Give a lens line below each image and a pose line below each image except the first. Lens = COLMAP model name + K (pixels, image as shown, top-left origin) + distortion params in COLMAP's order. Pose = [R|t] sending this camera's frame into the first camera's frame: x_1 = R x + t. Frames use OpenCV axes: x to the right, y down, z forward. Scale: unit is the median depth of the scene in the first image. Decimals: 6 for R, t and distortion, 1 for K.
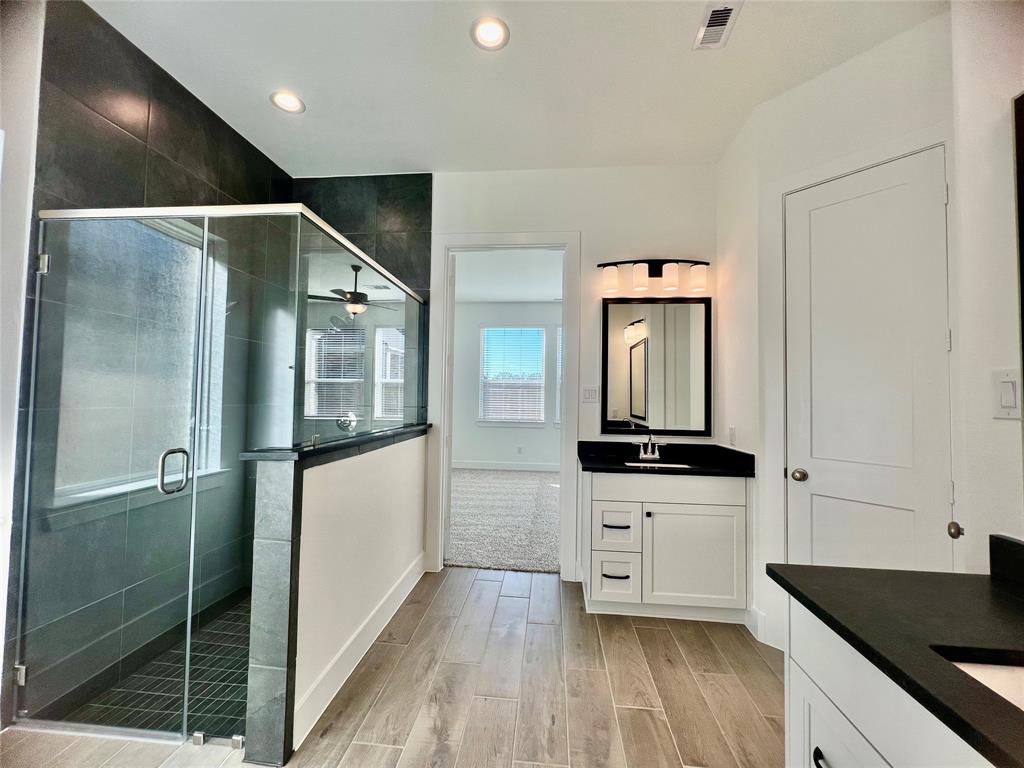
lens RADIAL K [[410.8, 0, 512.6], [0, 410.8, 383.5], [0, 0, 1]] dist [-0.003238, 0.000403]
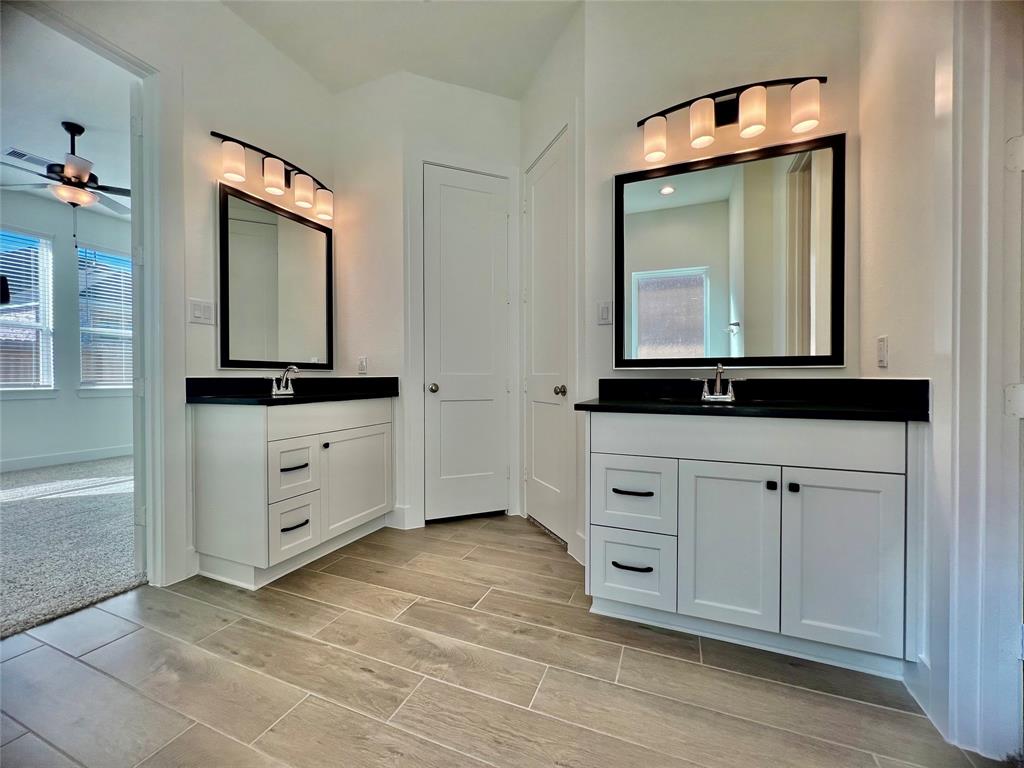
lens RADIAL K [[410.8, 0, 511.9], [0, 410.8, 382.6], [0, 0, 1]] dist [-0.003238, 0.000403]
pose [[0.294383, -0.030276, 0.955208, -0.425218], [-0.024559, 0.998928, 0.039230, 0.135602], [-0.955372, -0.035008, 0.293324, 0.347338]]
